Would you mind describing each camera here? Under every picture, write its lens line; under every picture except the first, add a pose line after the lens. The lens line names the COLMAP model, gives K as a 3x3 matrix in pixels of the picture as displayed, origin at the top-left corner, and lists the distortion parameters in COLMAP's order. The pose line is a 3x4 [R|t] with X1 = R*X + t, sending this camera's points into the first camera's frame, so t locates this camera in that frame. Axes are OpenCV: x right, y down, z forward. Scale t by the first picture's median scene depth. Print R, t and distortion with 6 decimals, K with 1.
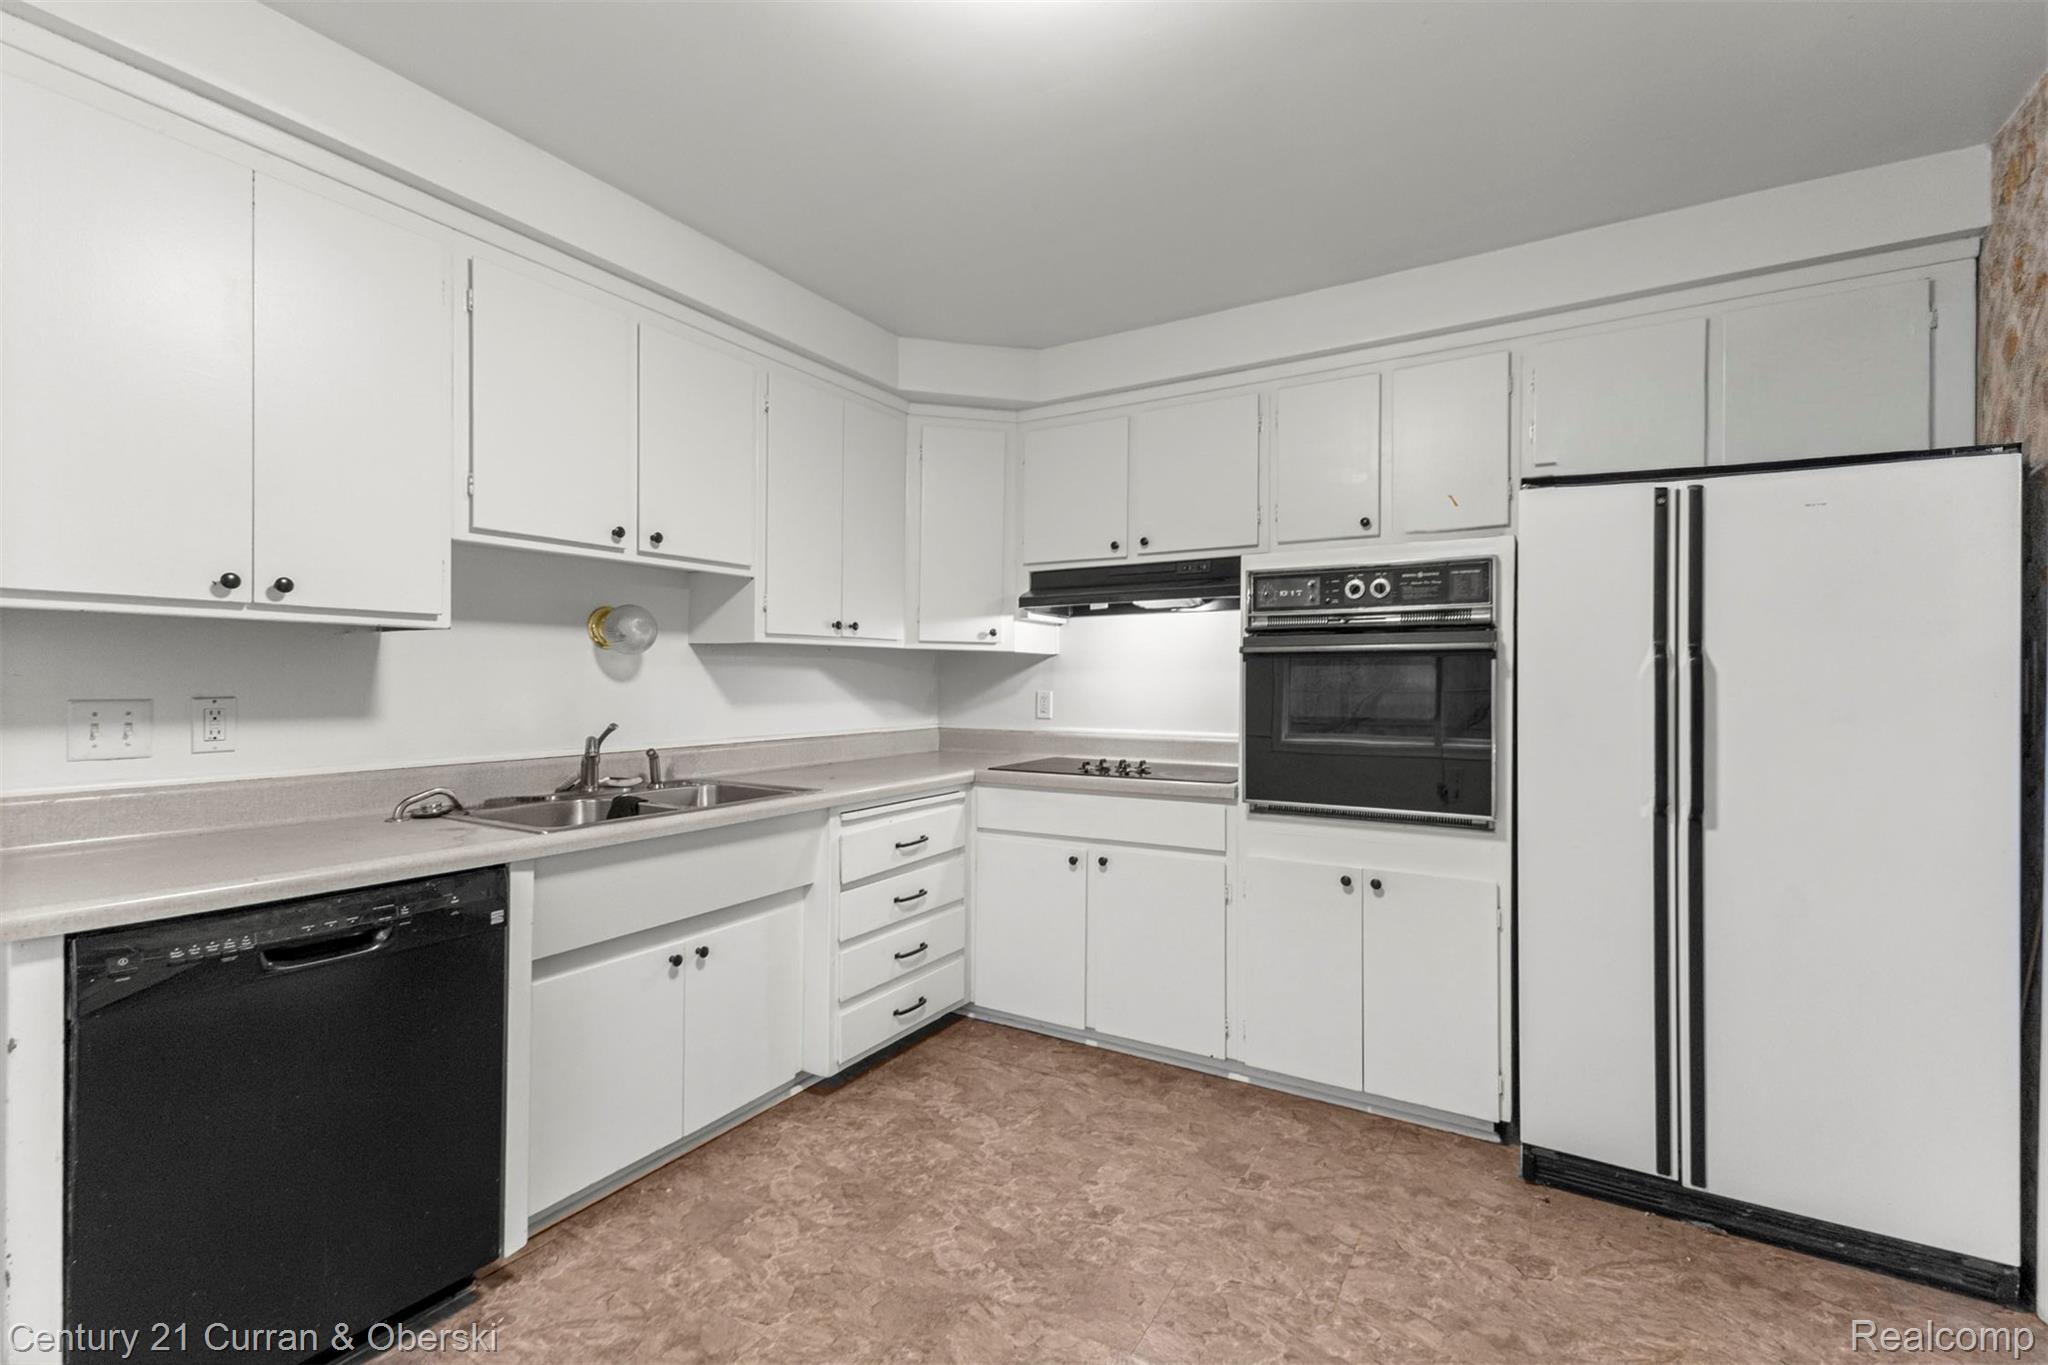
lens RADIAL K [[888.0, 0, 1020.9], [0, 888.0, 676.9], [0, 0, 1]] dist [0.002769, 0.000435]
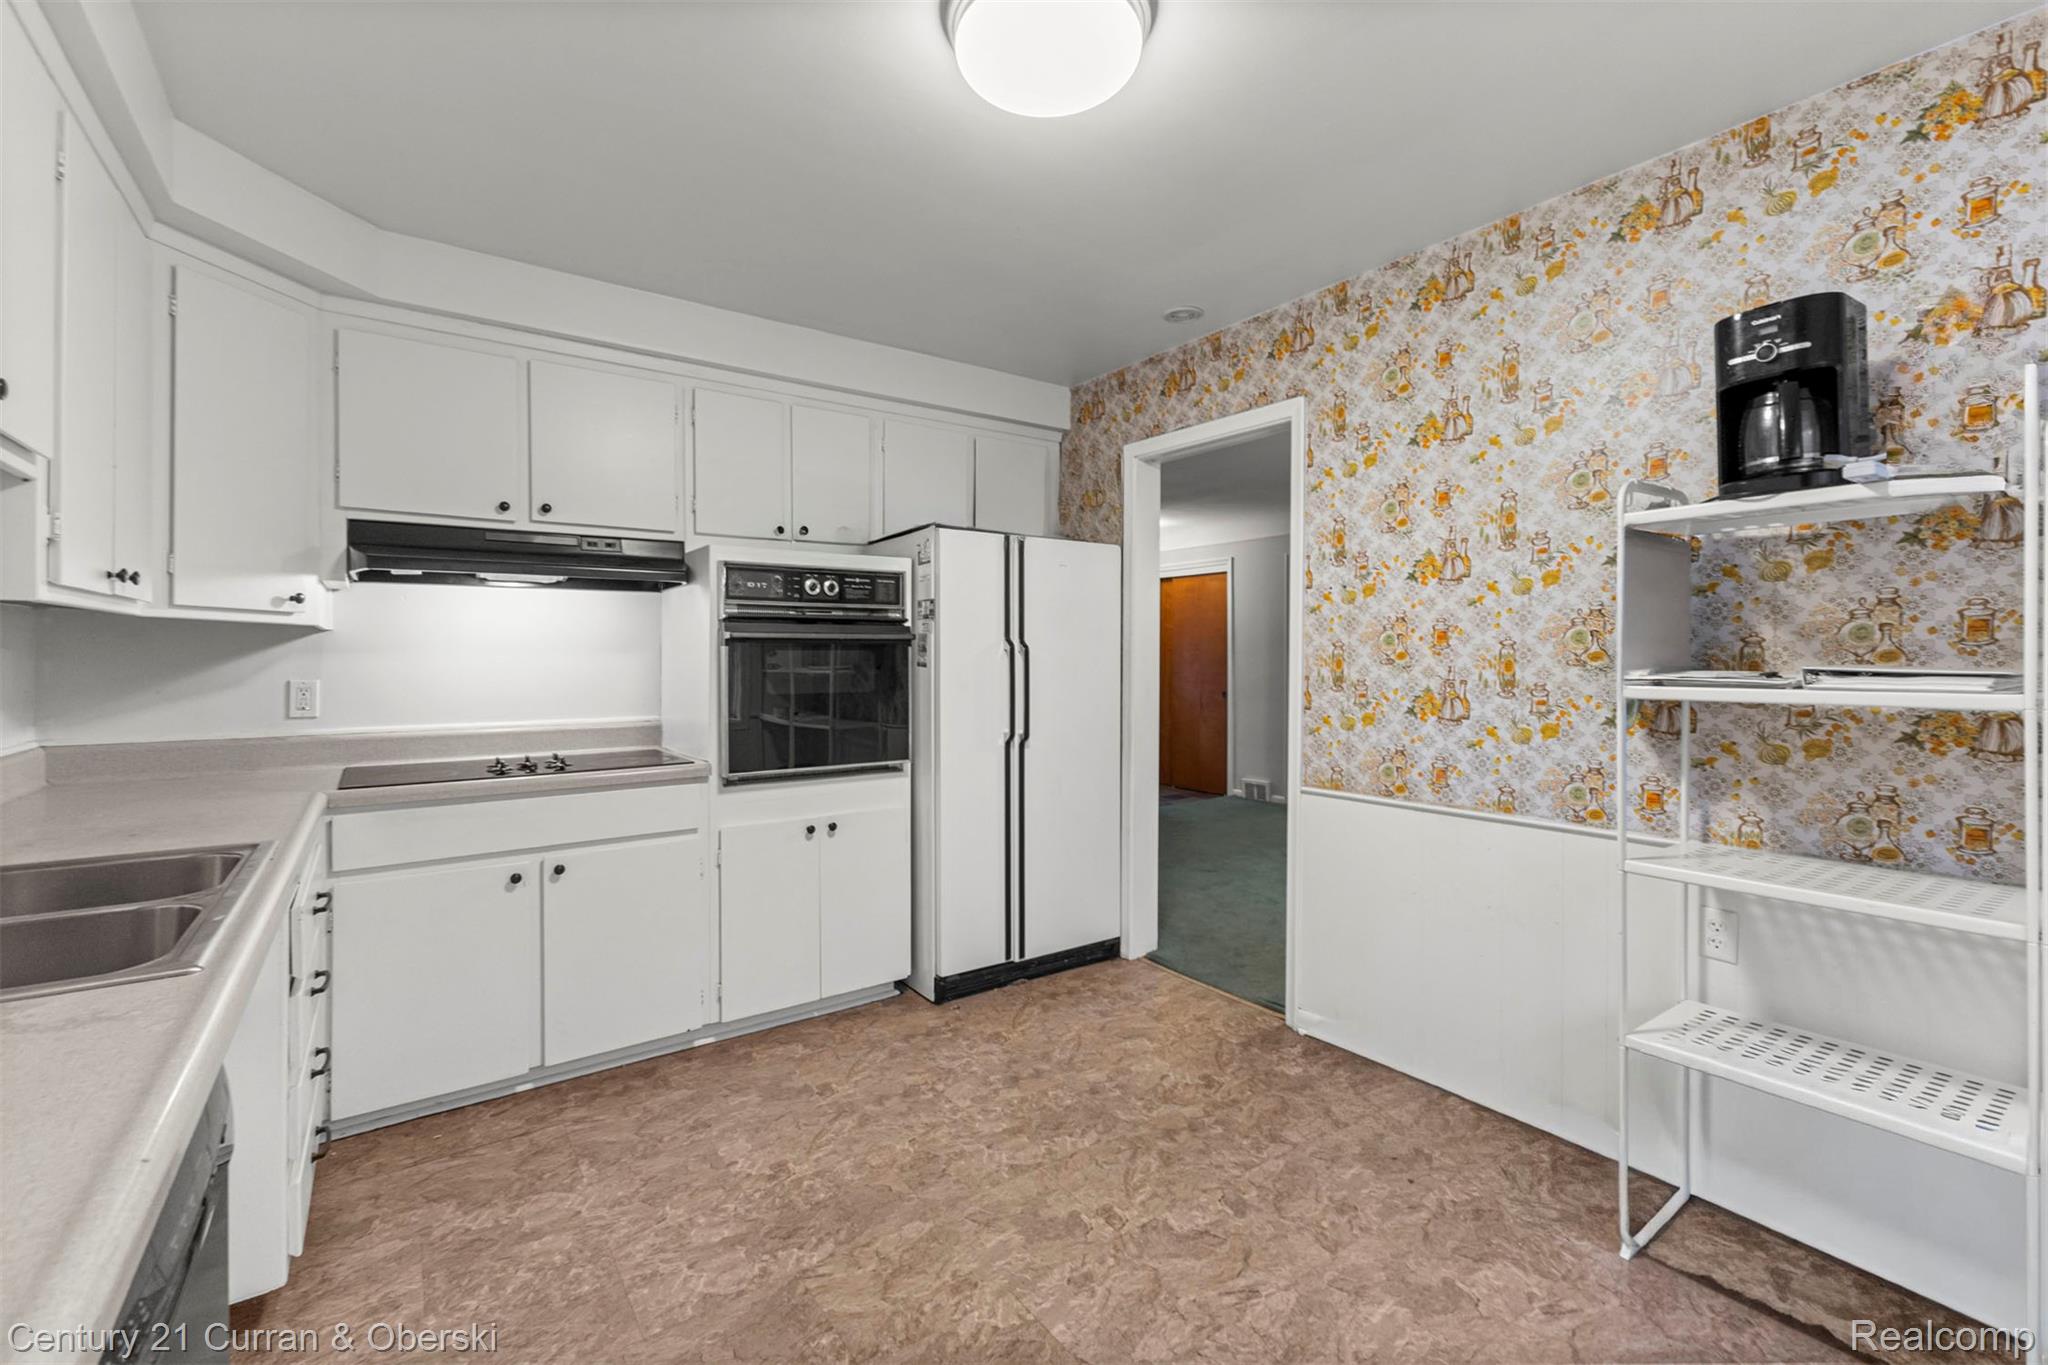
lens RADIAL K [[888.0, 0, 1023.4], [0, 888.0, 664.6], [0, 0, 1]] dist [0.002769, 0.000435]
pose [[0.385805, -0.009935, 0.922527, -0.635565], [0.001470, 0.999947, 0.010154, -0.005237], [-0.922579, -0.002561, 0.385799, 0.274068]]
